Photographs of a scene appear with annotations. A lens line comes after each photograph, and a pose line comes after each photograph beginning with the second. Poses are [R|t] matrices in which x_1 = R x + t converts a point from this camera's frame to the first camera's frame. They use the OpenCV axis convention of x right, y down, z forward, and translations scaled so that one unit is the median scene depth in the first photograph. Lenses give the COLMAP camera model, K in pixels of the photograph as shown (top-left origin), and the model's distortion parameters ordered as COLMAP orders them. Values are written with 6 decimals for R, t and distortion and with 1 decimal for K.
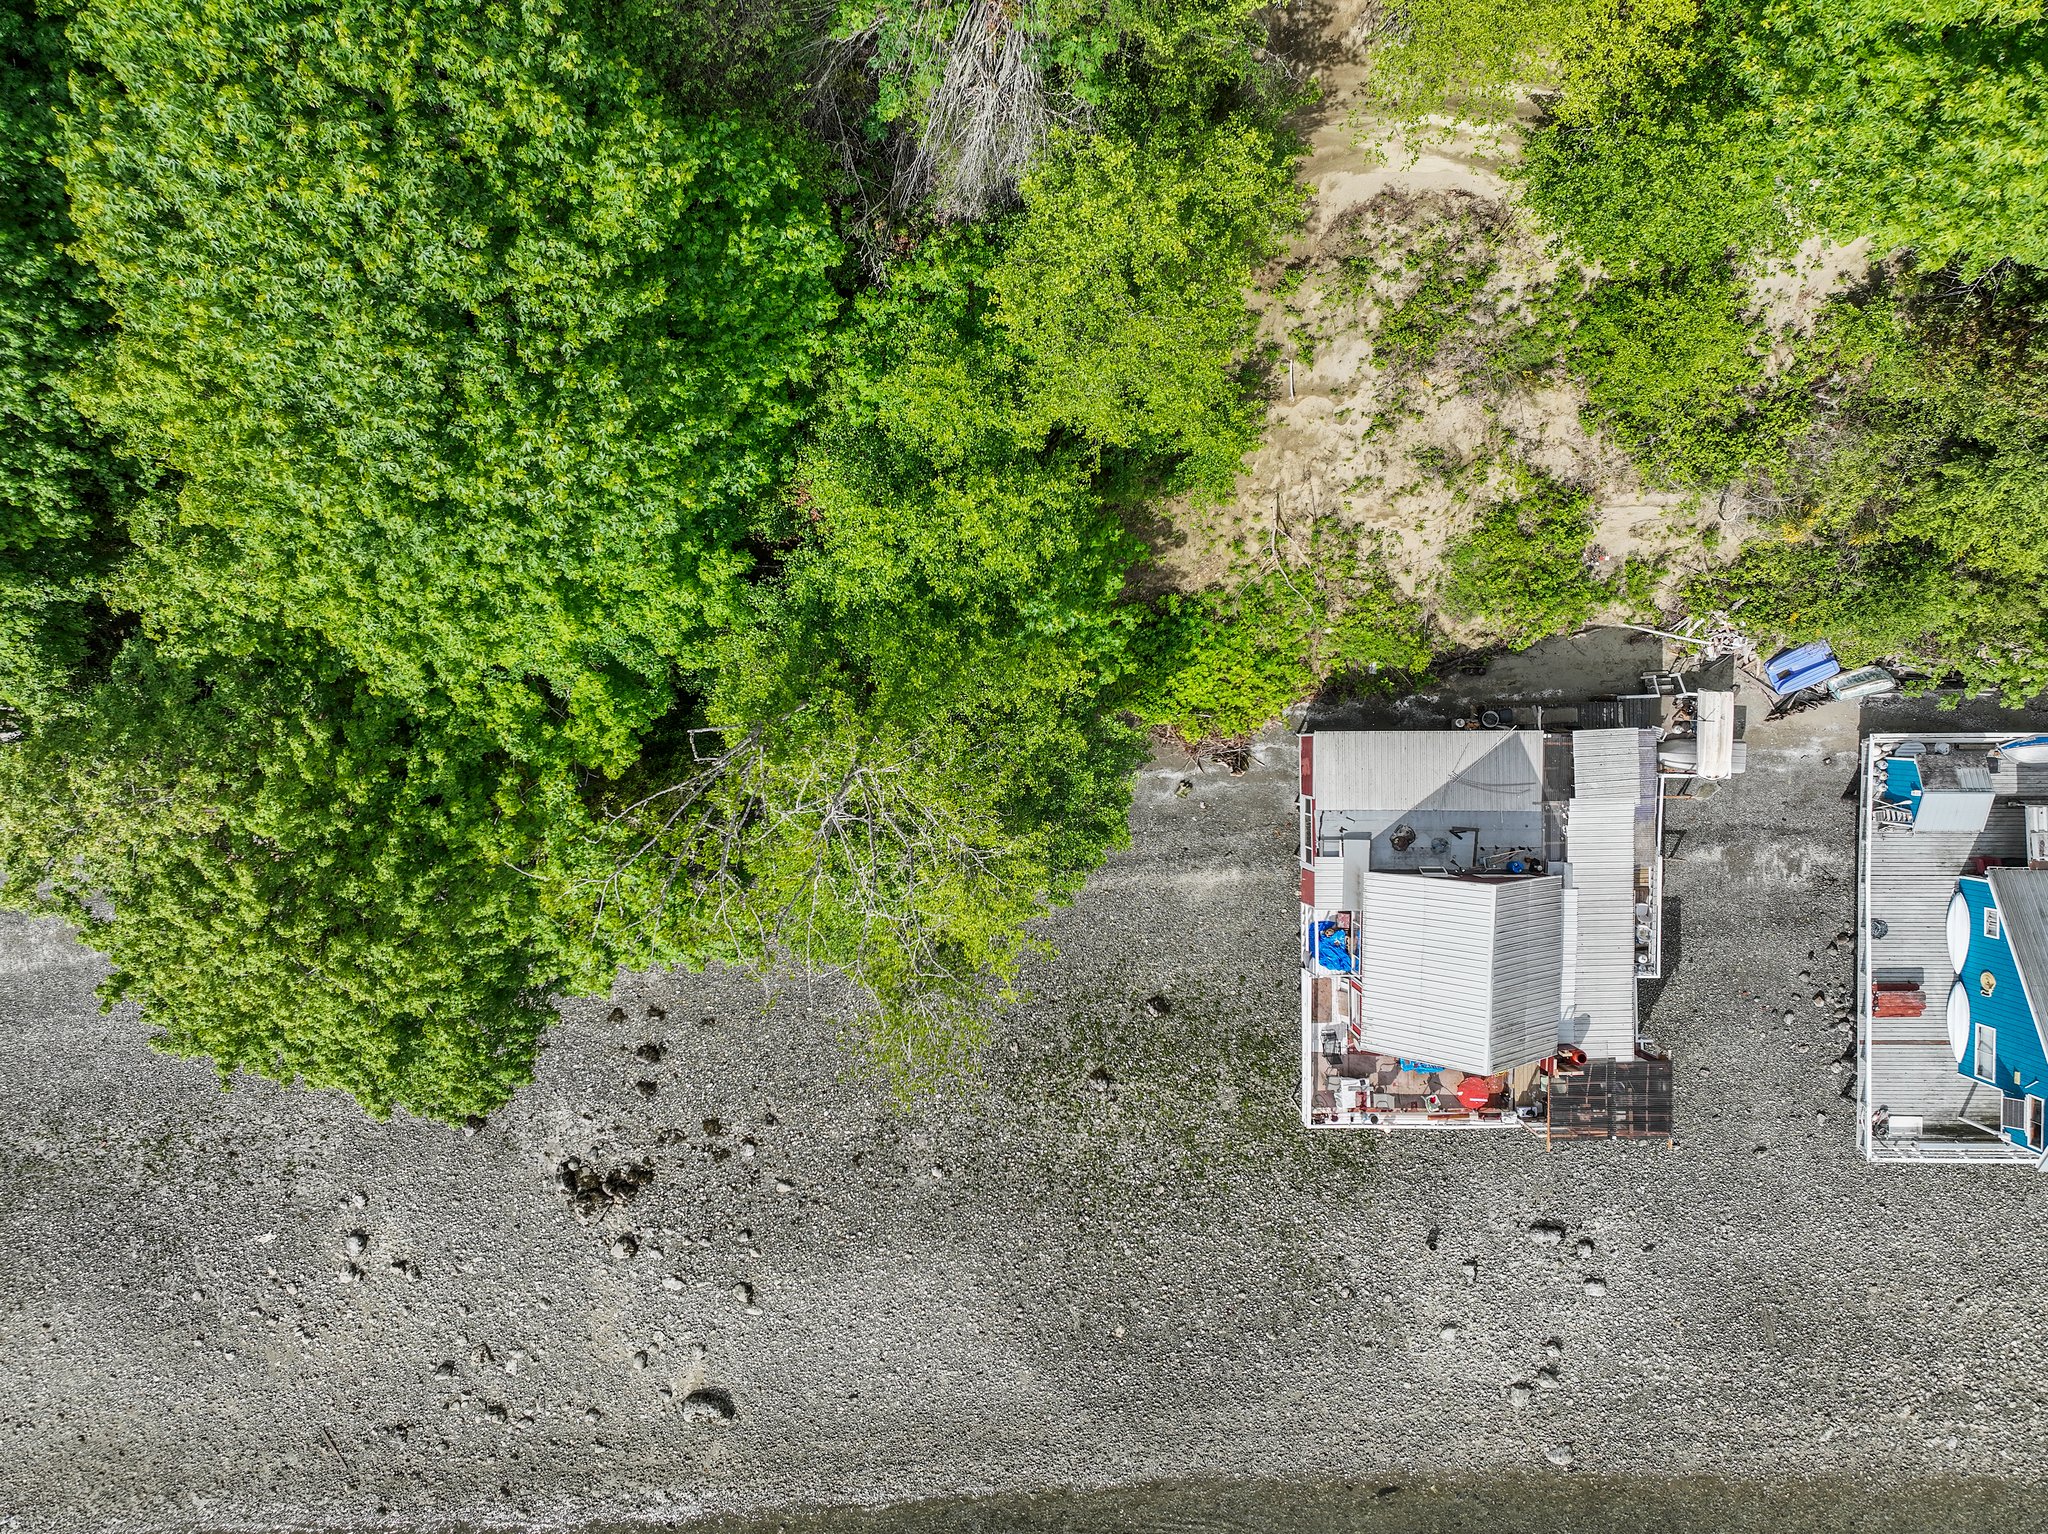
lens RADIAL K [[1432.8, 0, 1023.9], [0, 1432.8, 767.1], [0, 0, 1]] dist [0.004747, 0.006533]
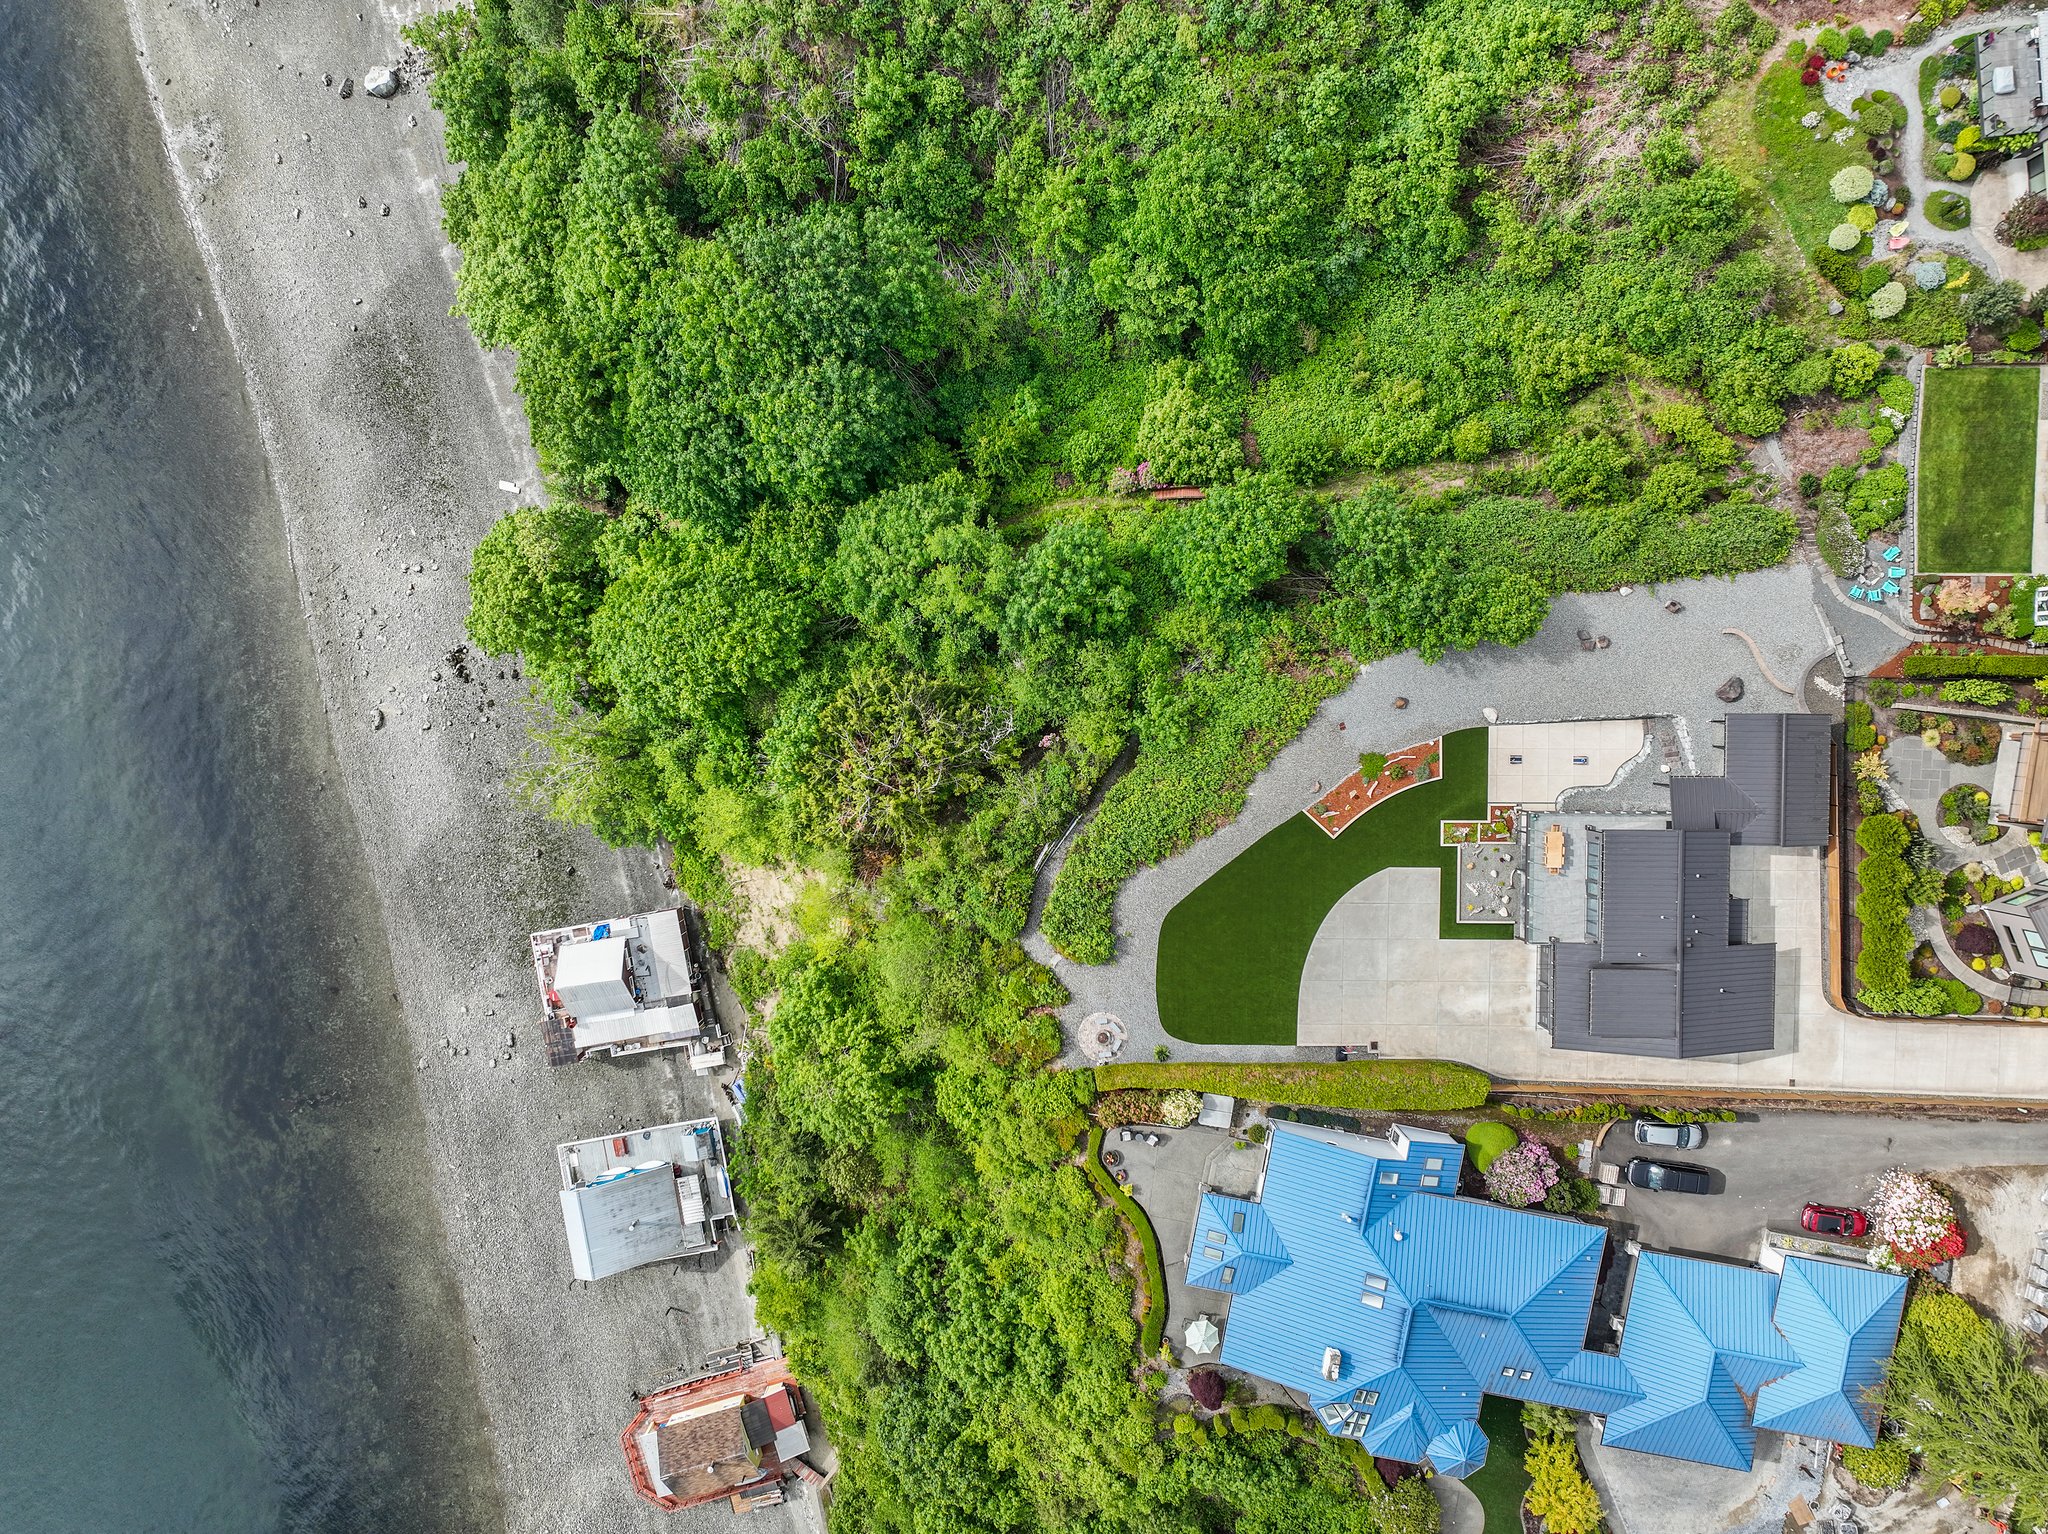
lens RADIAL K [[1432.8, 0, 1025.7], [0, 1432.8, 764.2], [0, 0, 1]] dist [0.004747, 0.006533]
pose [[0.170302, 0.984688, 0.037227, -0.050935], [-0.985032, 0.171139, -0.020577, -0.630246], [-0.026633, -0.033165, 0.999095, -1.607685]]
